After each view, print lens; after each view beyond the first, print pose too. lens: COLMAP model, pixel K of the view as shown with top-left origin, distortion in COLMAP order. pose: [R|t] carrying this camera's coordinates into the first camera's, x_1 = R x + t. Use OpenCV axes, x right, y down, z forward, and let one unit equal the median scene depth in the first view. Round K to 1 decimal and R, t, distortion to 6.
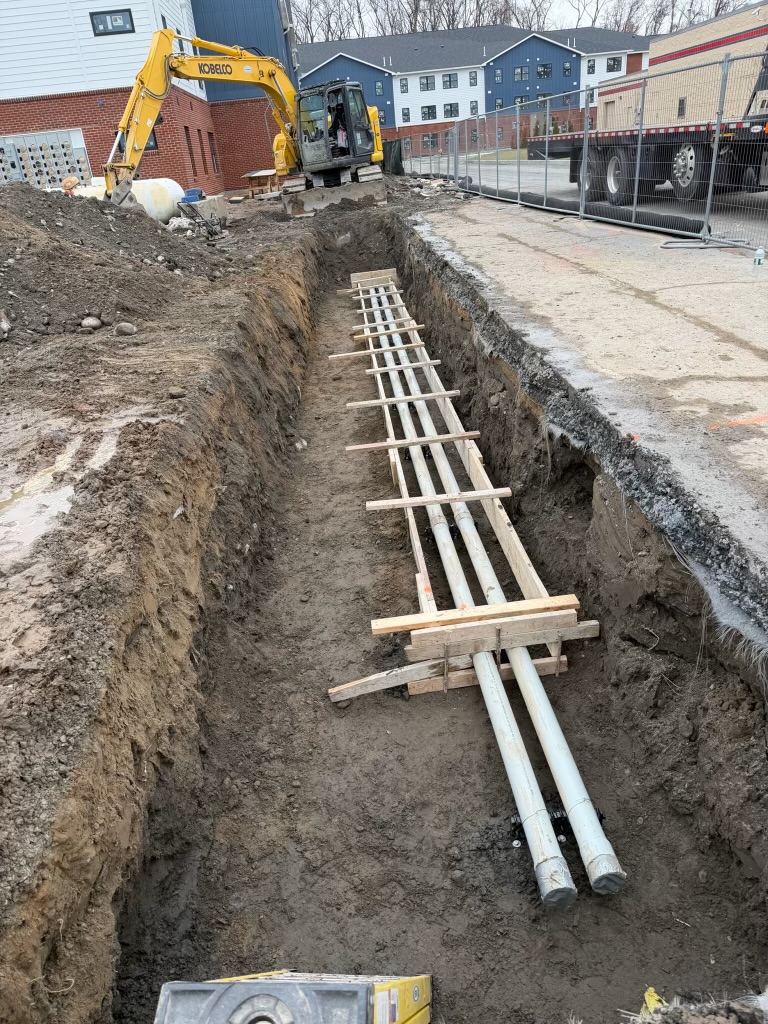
lens RADIAL K [[705.2, 0, 379.0], [0, 705.2, 494.1], [0, 0, 1]] dist [0.008940, -0.017802]
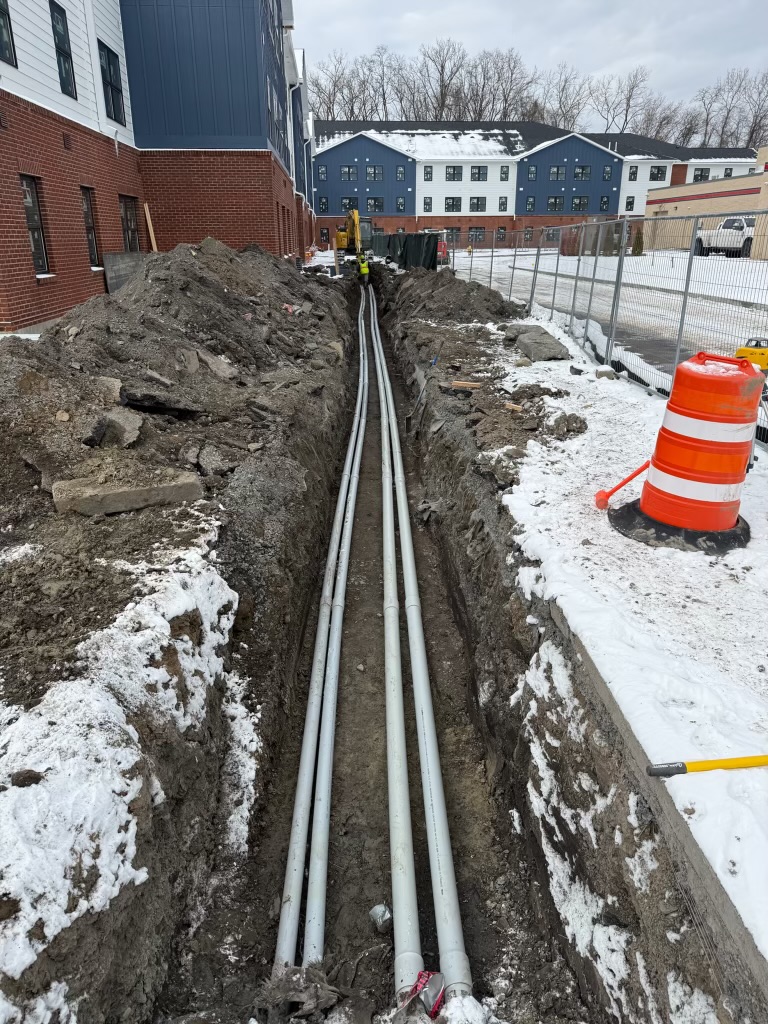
lens RADIAL K [[704.8, 0, 388.5], [0, 704.8, 496.2], [0, 0, 1]] dist [0.000420, -0.001812]
pose [[0.996049, 0.084104, 0.028496, -0.006228], [-0.080896, 0.991750, -0.099434, -0.073580], [-0.036624, 0.096735, 0.994636, 0.142291]]
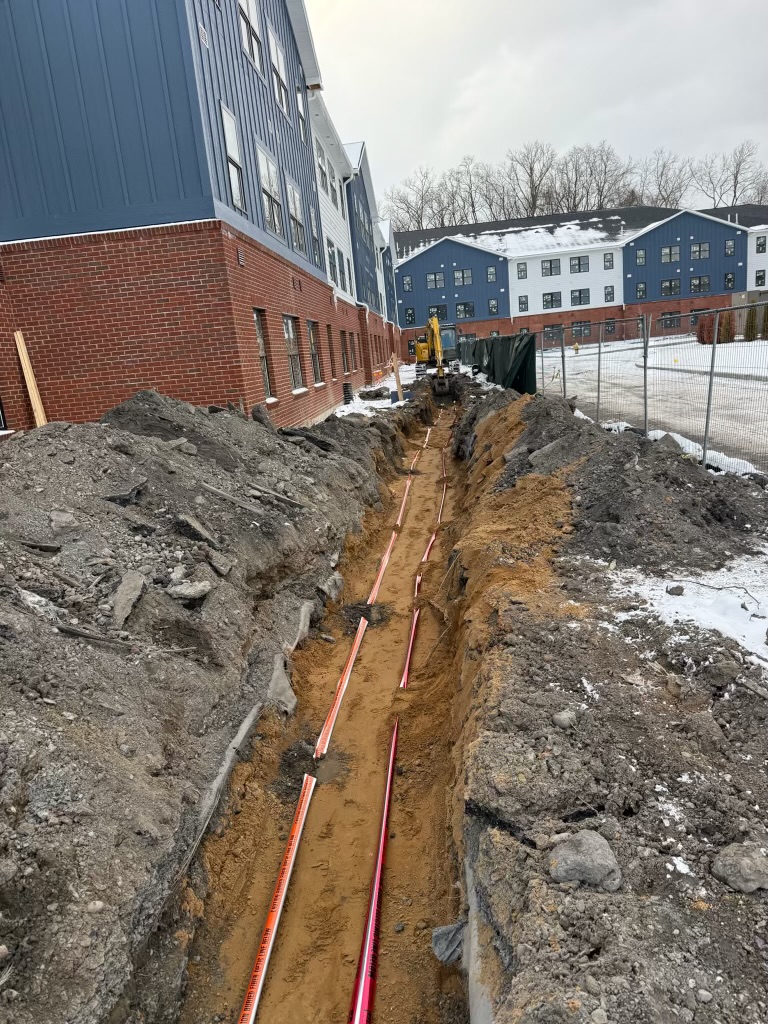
lens RADIAL K [[695.3, 0, 384.0], [0, 695.3, 512.0], [0, 0, 1]] dist [0.084393, -0.144960]
pose [[0.989382, 0.030594, -0.142082, 0.000773], [-0.059773, 0.976745, -0.205904, -0.120779], [0.132479, 0.212210, 0.968203, 0.237347]]
